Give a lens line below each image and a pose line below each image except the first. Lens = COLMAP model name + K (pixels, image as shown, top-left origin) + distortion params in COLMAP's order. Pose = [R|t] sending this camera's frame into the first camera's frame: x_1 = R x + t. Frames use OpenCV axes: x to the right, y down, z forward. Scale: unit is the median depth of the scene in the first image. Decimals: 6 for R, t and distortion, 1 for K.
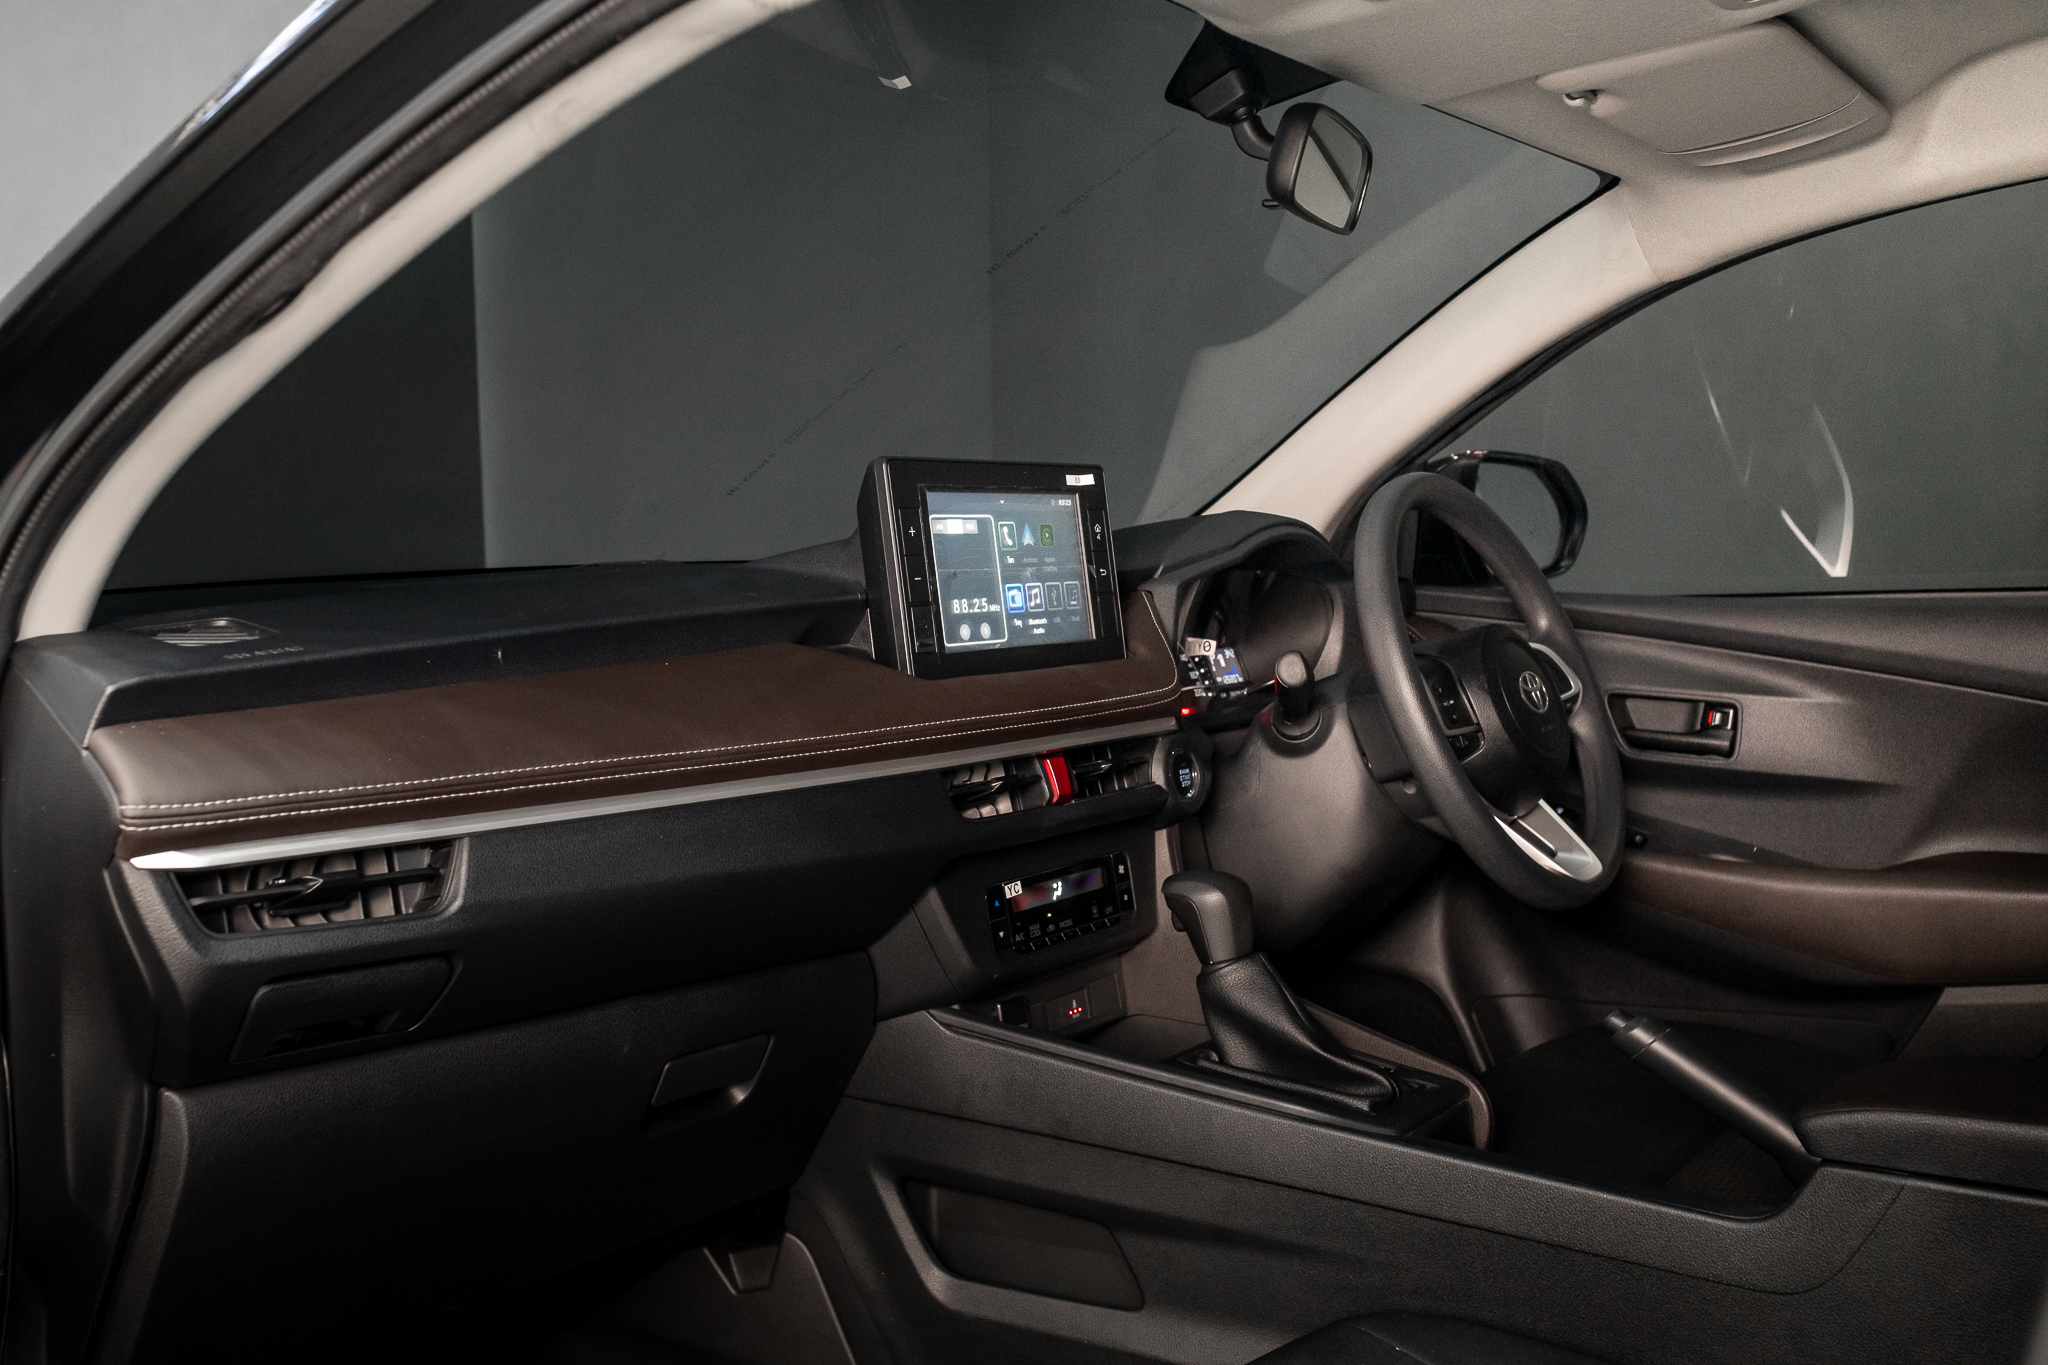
lens RADIAL K [[2008.6, 0, 1025.8], [0, 2008.6, 740.7], [0, 0, 1]] dist [-0.057813, 0.012971]
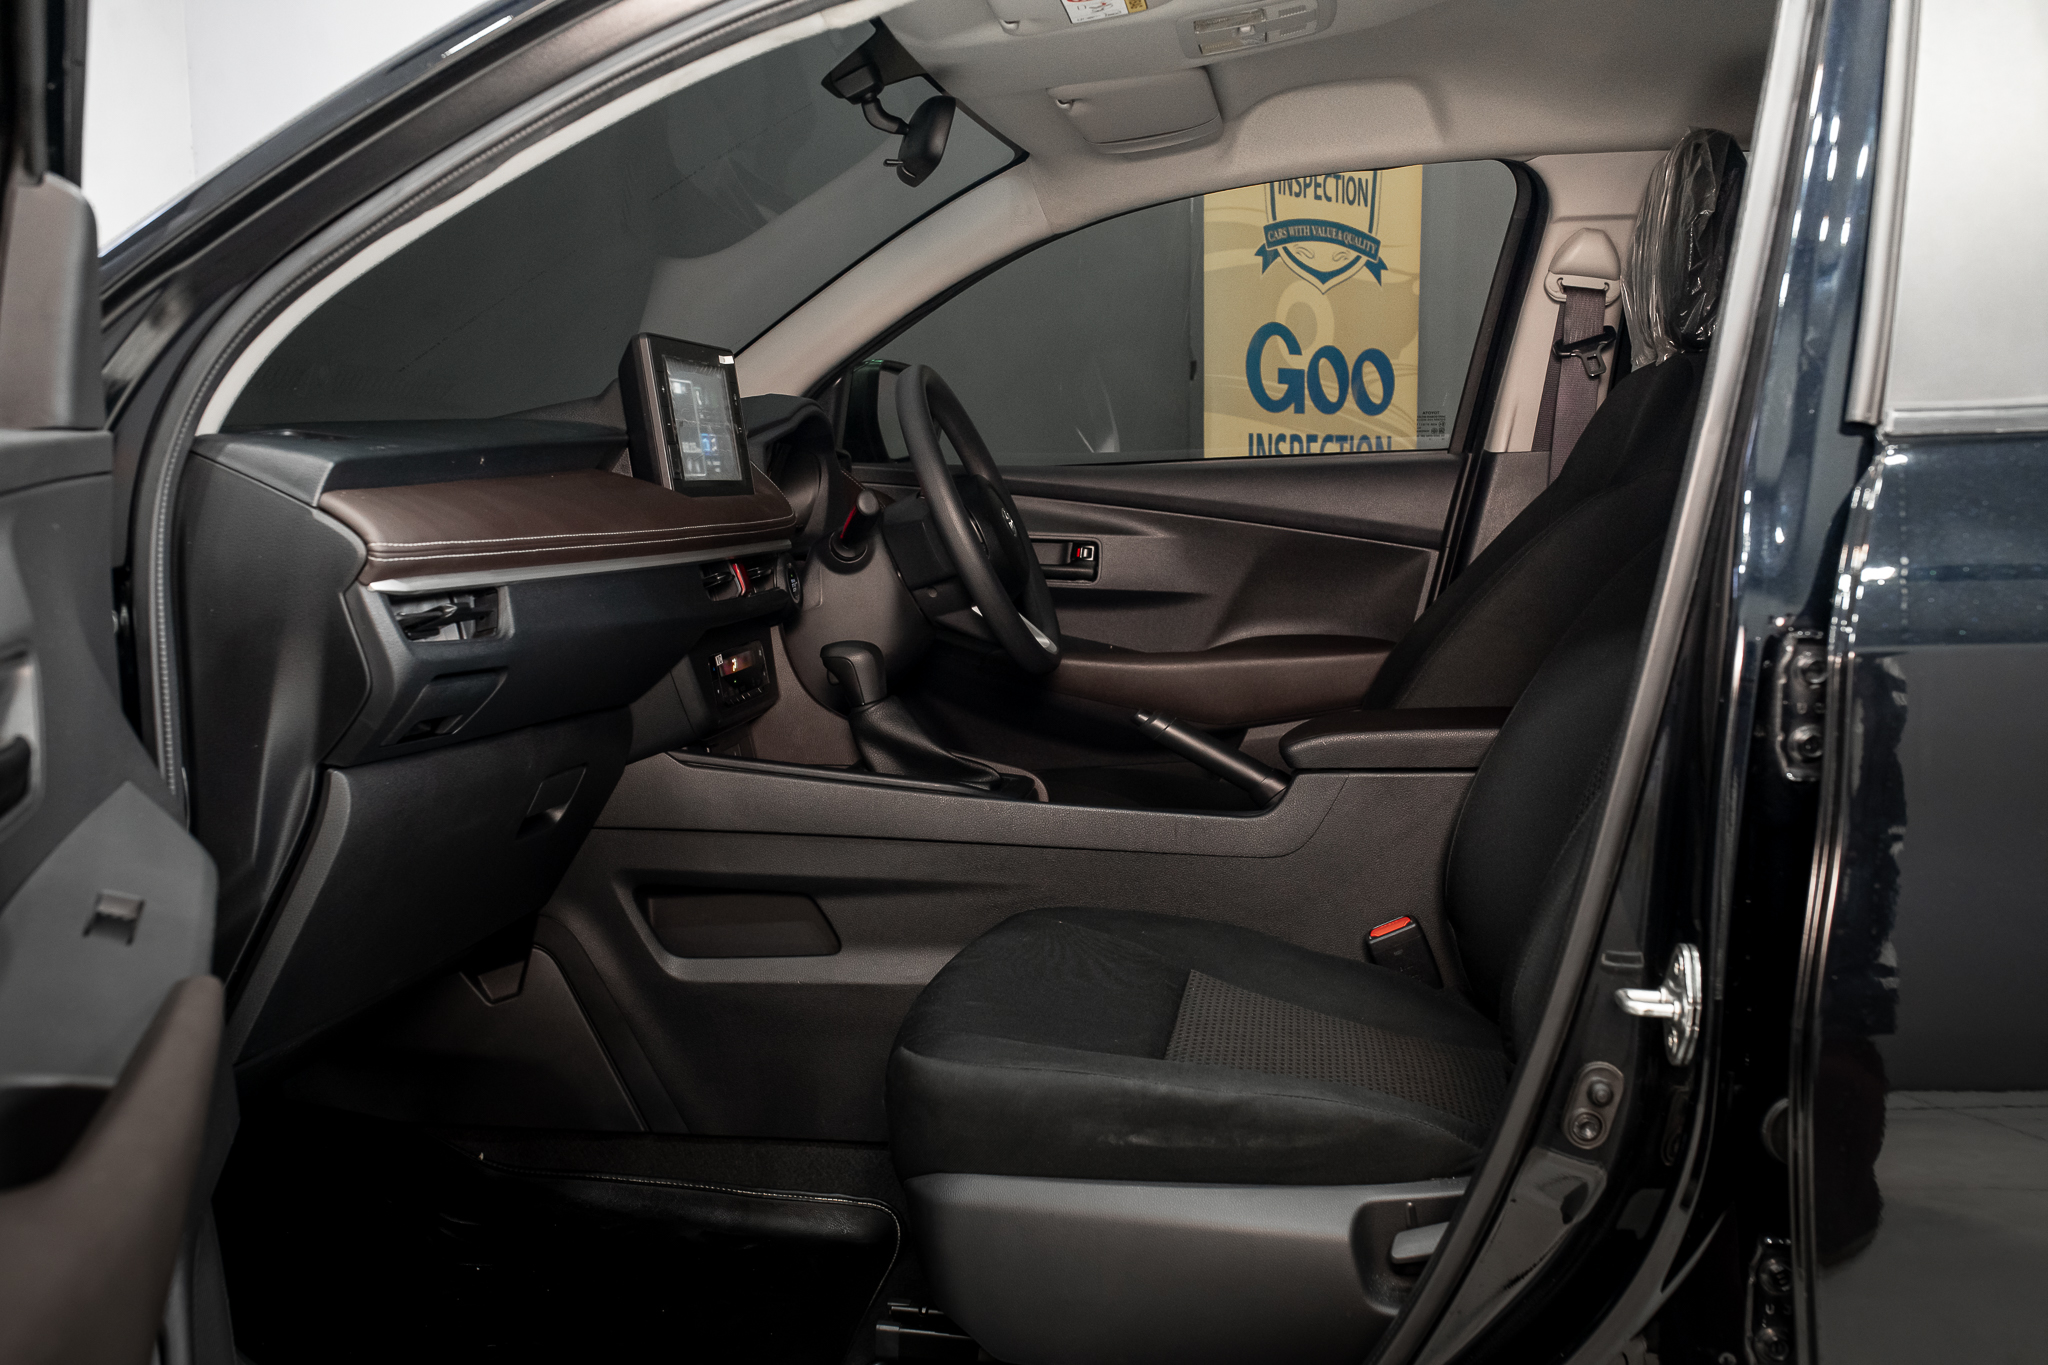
lens RADIAL K [[2008.6, 0, 1025.8], [0, 2008.6, 740.7], [0, 0, 1]] dist [-0.057813, 0.012971]
pose [[0.887802, -0.061661, 0.456076, -0.445320], [0.052810, 0.998087, 0.032141, 0.096502], [-0.457185, -0.004449, 0.889360, -0.296503]]
